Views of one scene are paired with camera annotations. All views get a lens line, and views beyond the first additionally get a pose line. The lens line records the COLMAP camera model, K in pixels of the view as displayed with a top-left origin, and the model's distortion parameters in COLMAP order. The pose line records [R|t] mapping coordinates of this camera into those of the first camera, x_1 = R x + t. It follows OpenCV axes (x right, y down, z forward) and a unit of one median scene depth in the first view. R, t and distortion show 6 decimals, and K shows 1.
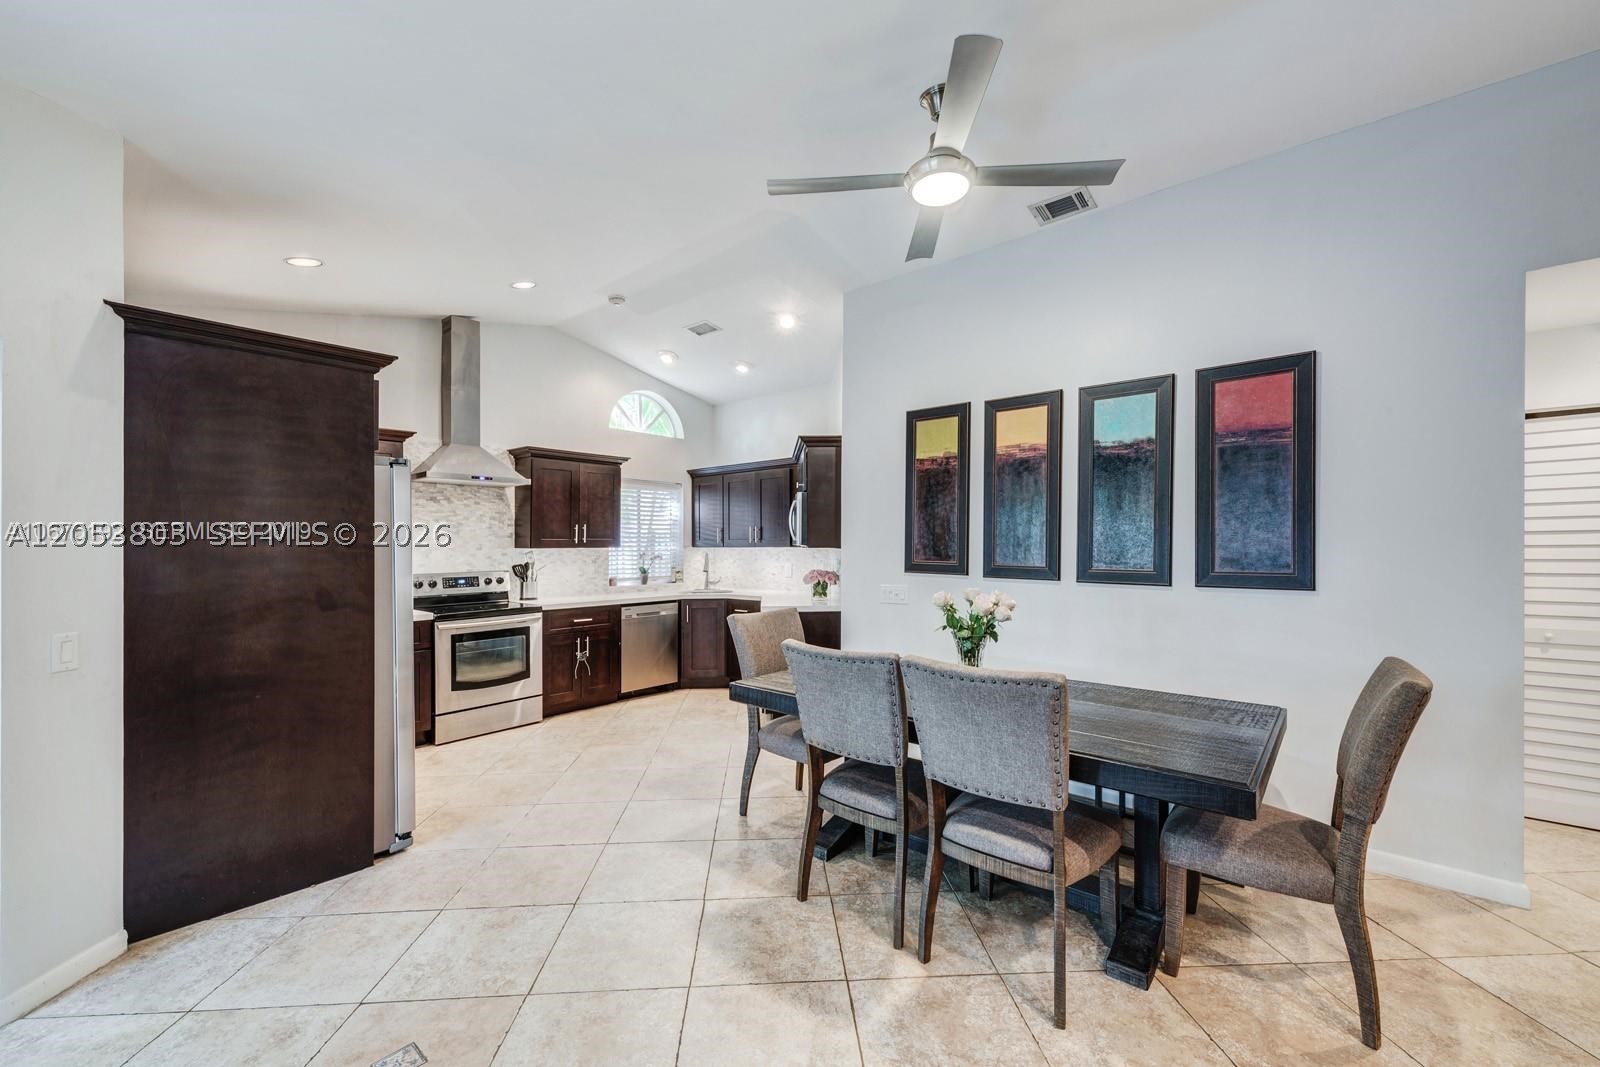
lens RADIAL K [[652.4, 0, 824.7], [0, 652.4, 542.4], [0, 0, 1]] dist [-0.000361, -0.000211]
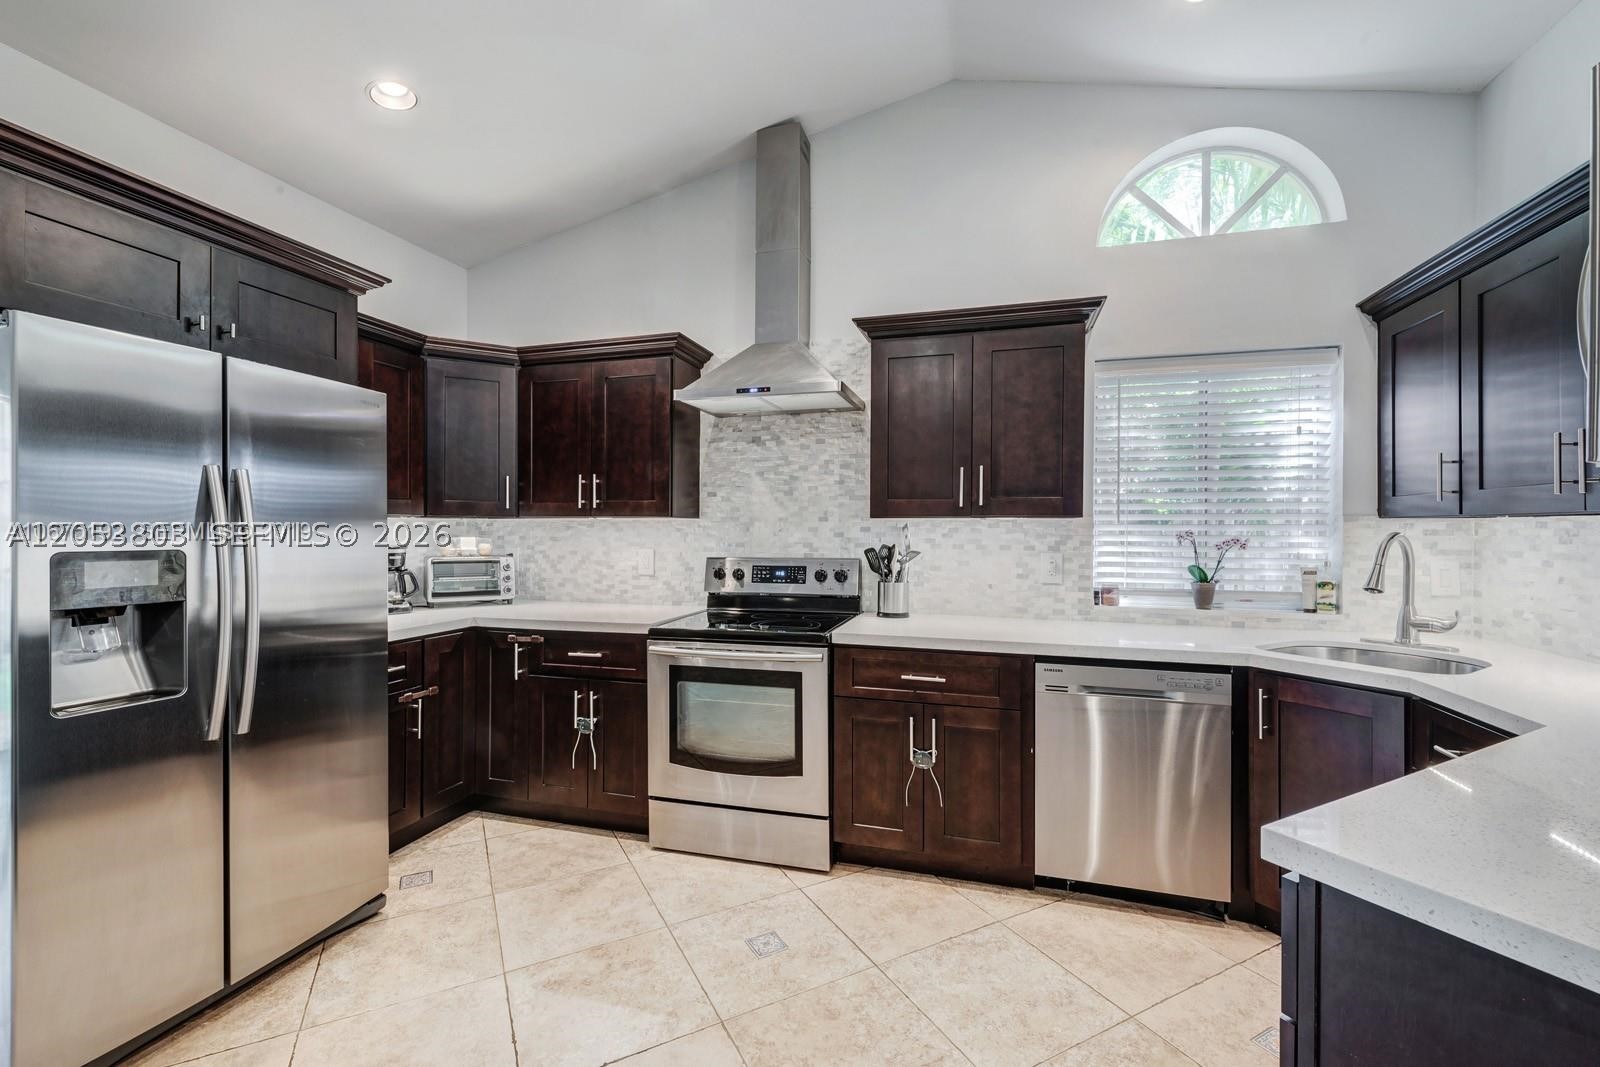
lens RADIAL K [[669.9, 0, 804.5], [0, 669.9, 527.6], [0, 0, 1]] dist [0.001520, -0.000294]
pose [[0.387043, 0.002567, -0.922058, 0.017436], [-0.000596, 0.999997, 0.002534, 0.016300], [0.922061, -0.000431, 0.387044, 0.774390]]
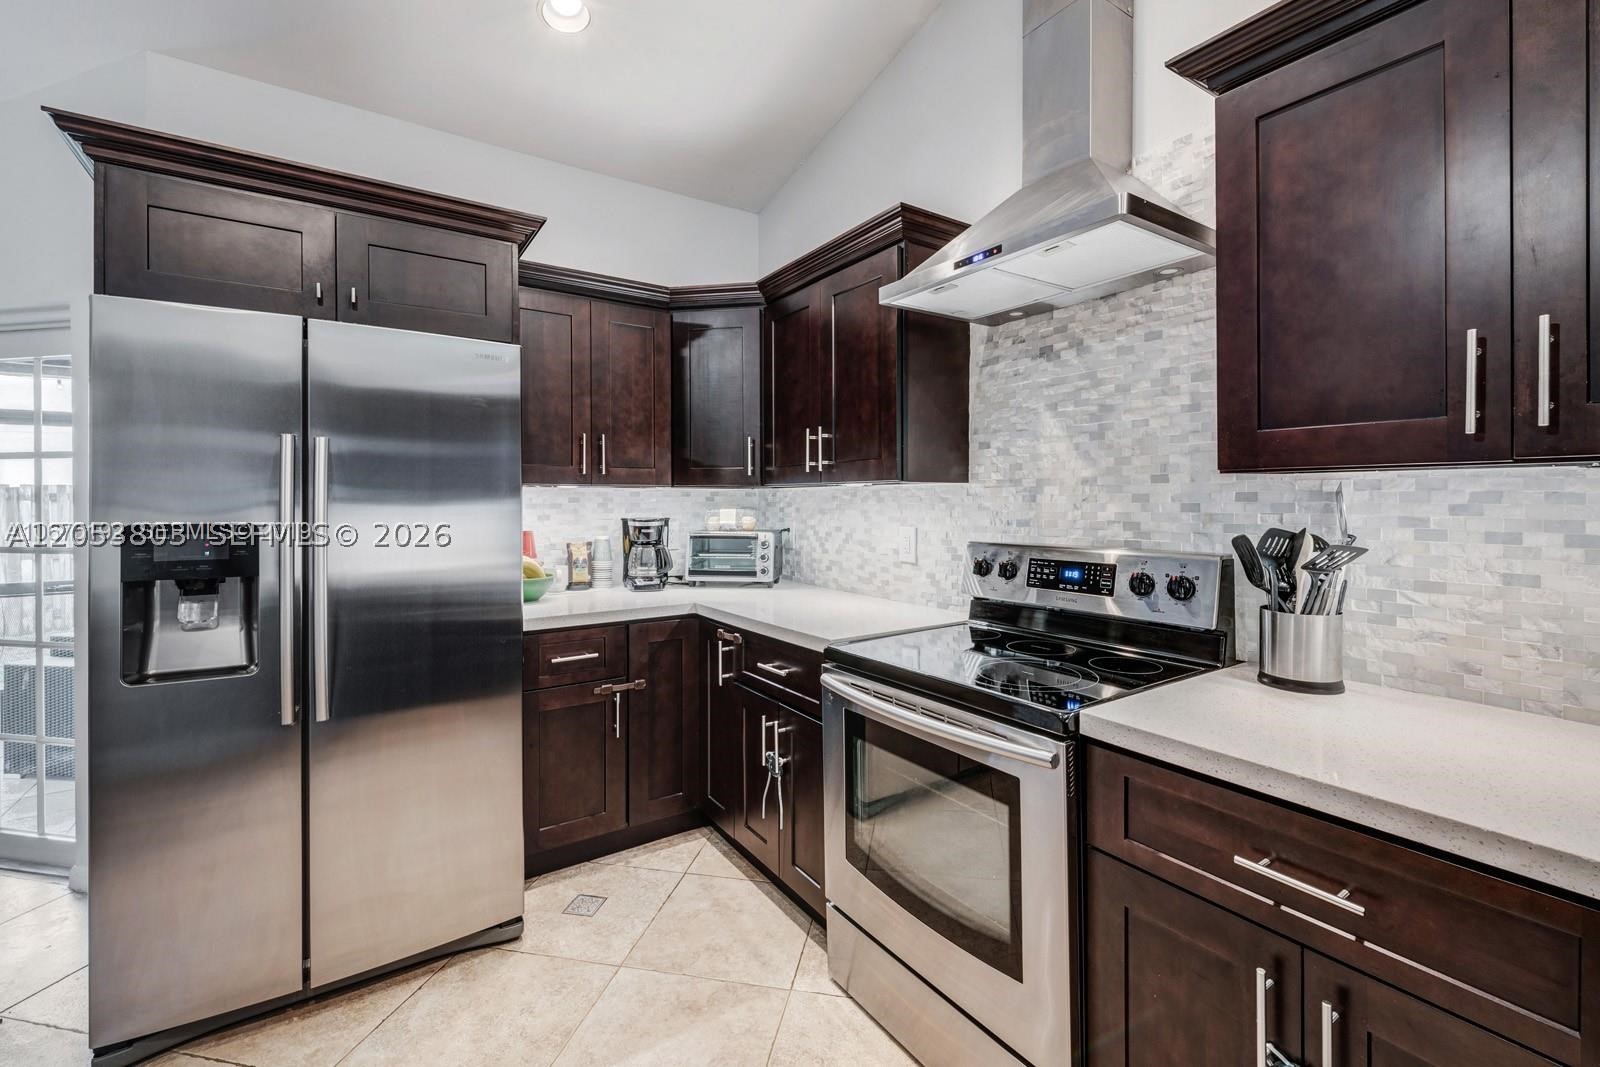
lens RADIAL K [[683.8, 0, 800.9], [0, 683.8, 500.3], [0, 0, 1]] dist [0.014385, -0.009511]
pose [[-0.291796, 0.006240, -0.956460, -0.165330], [0.008351, 0.999957, 0.003976, 0.018007], [0.956444, -0.006827, -0.291835, 0.957939]]
